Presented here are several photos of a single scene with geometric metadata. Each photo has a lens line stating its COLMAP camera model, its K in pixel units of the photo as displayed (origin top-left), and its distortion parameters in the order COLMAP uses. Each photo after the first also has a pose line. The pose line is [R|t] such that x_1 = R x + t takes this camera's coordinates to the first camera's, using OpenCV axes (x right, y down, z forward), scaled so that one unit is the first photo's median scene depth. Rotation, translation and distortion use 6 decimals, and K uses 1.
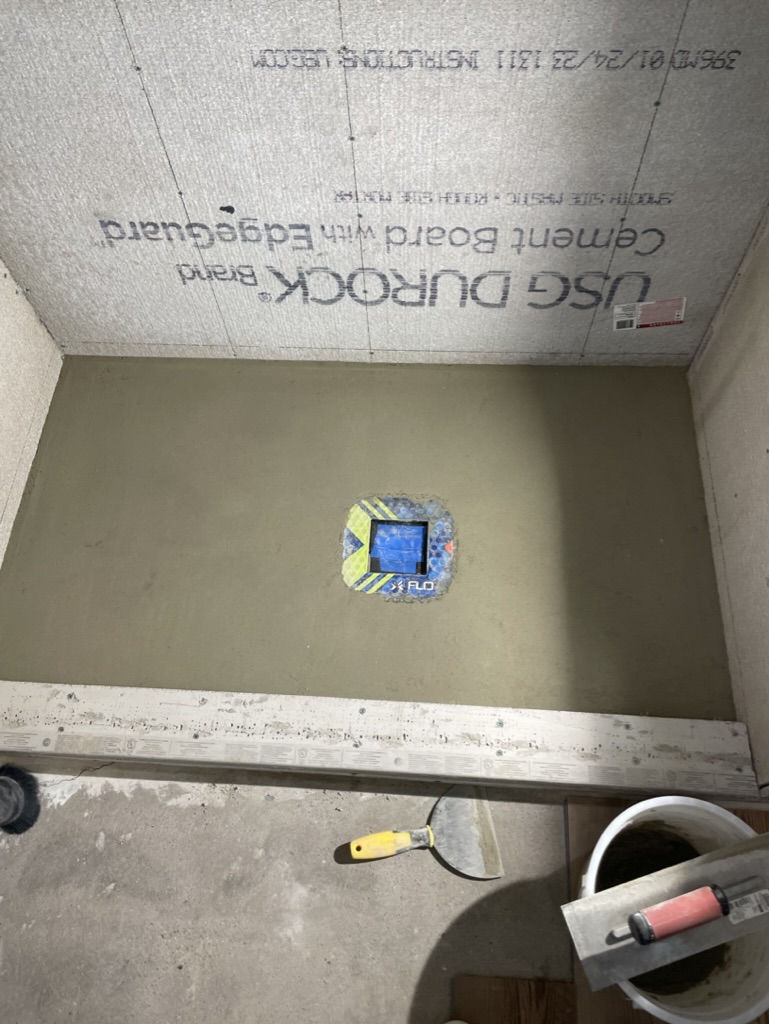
lens RADIAL K [[776.4, 0, 380.3], [0, 776.4, 496.7], [0, 0, 1]] dist [0.035546, -0.013528]
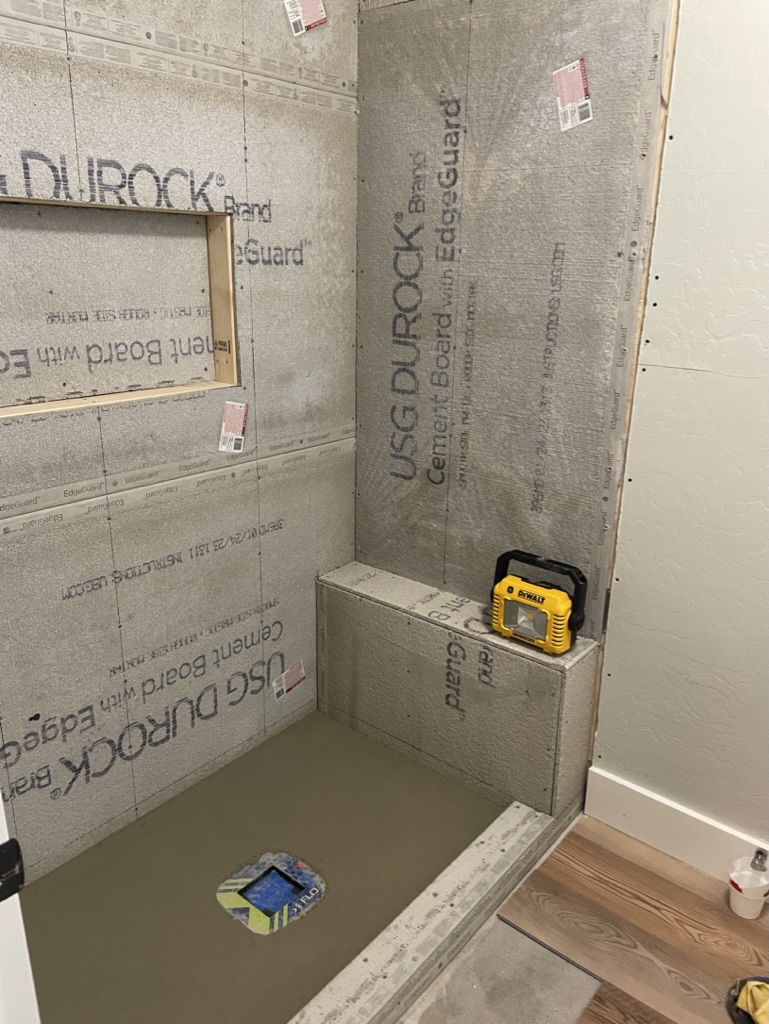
lens RADIAL K [[776.4, 0, 384.6], [0, 776.4, 511.6], [0, 0, 1]] dist [0.035546, -0.013528]
pose [[0.588817, -0.203720, 0.782172, -0.770623], [0.694417, 0.622718, -0.360565, 0.281676], [-0.413619, 0.755460, 0.508133, -0.157505]]
